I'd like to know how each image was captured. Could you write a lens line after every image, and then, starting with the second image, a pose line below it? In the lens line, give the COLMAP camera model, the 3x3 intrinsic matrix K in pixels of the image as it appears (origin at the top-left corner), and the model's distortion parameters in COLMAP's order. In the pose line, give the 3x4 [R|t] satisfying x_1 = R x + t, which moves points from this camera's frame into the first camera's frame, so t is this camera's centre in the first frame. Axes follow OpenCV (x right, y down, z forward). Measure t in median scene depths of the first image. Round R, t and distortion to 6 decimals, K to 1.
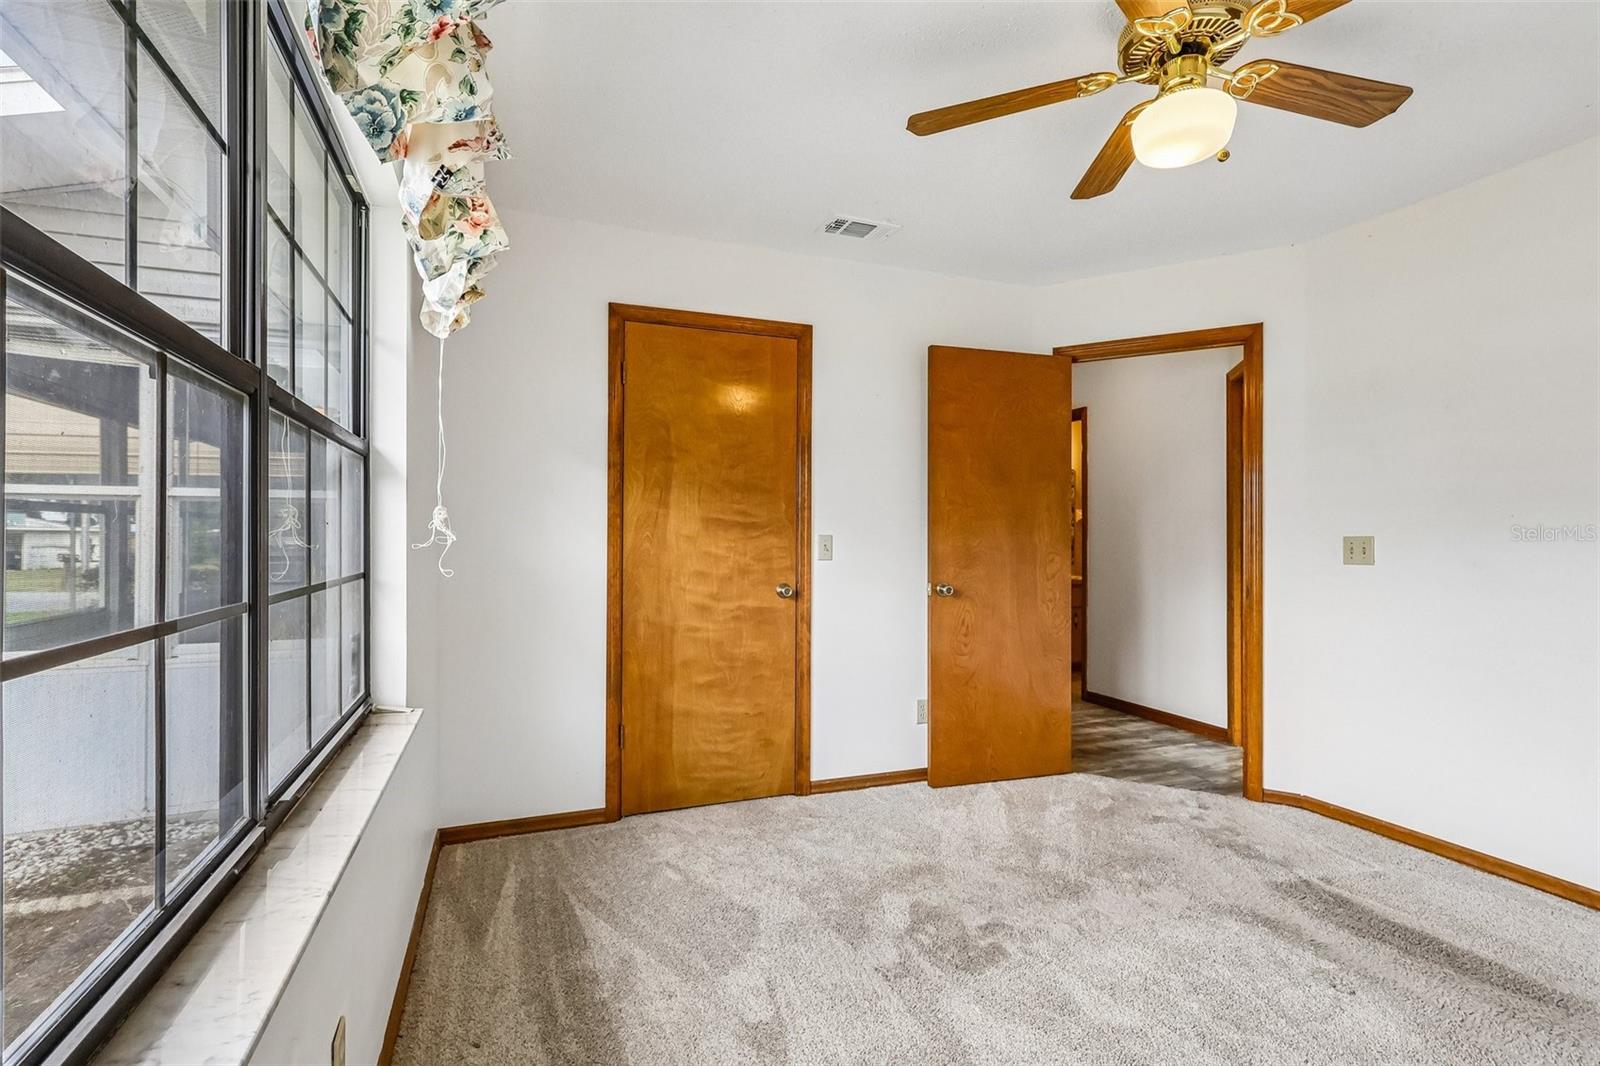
lens RADIAL K [[748.4, 0, 804.7], [0, 748.4, 531.6], [0, 0, 1]] dist [0.004361, 0.001067]
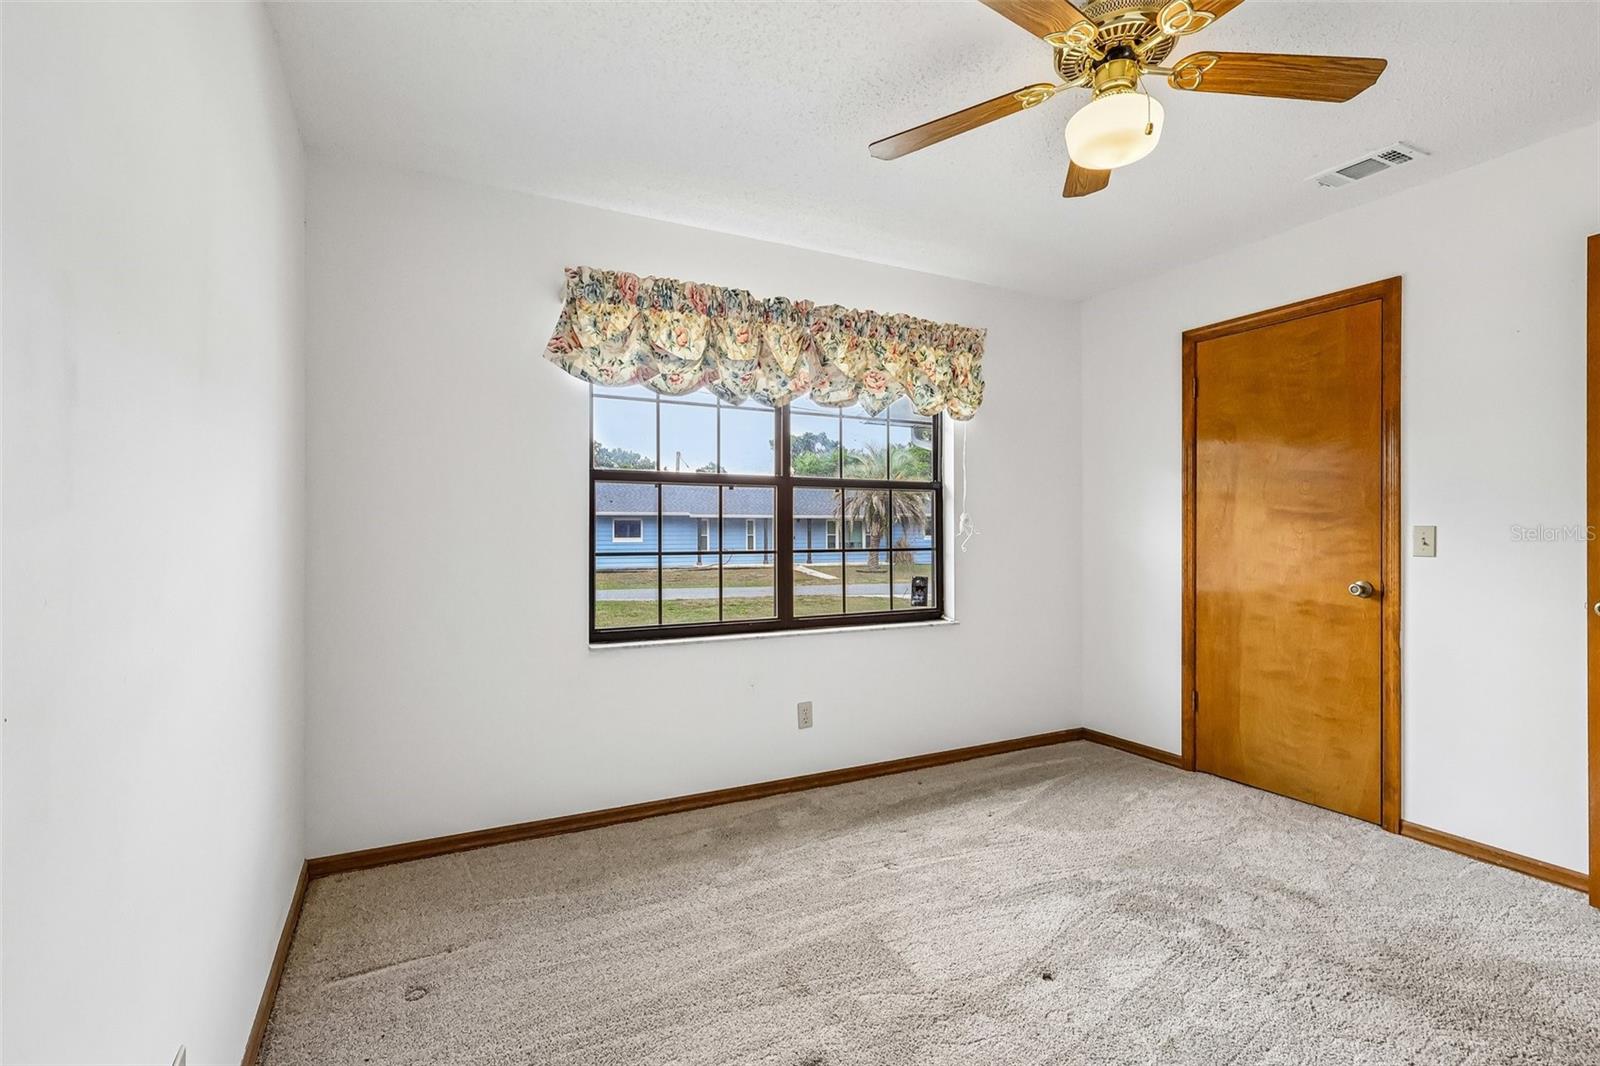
lens RADIAL K [[748.4, 0, 804.7], [0, 748.4, 531.6], [0, 0, 1]] dist [0.004361, 0.001067]
pose [[0.115615, -0.003283, -0.993289, 0.805068], [0.004412, 0.999986, -0.002792, 0.010853], [0.993284, -0.004060, 0.115628, 0.250710]]
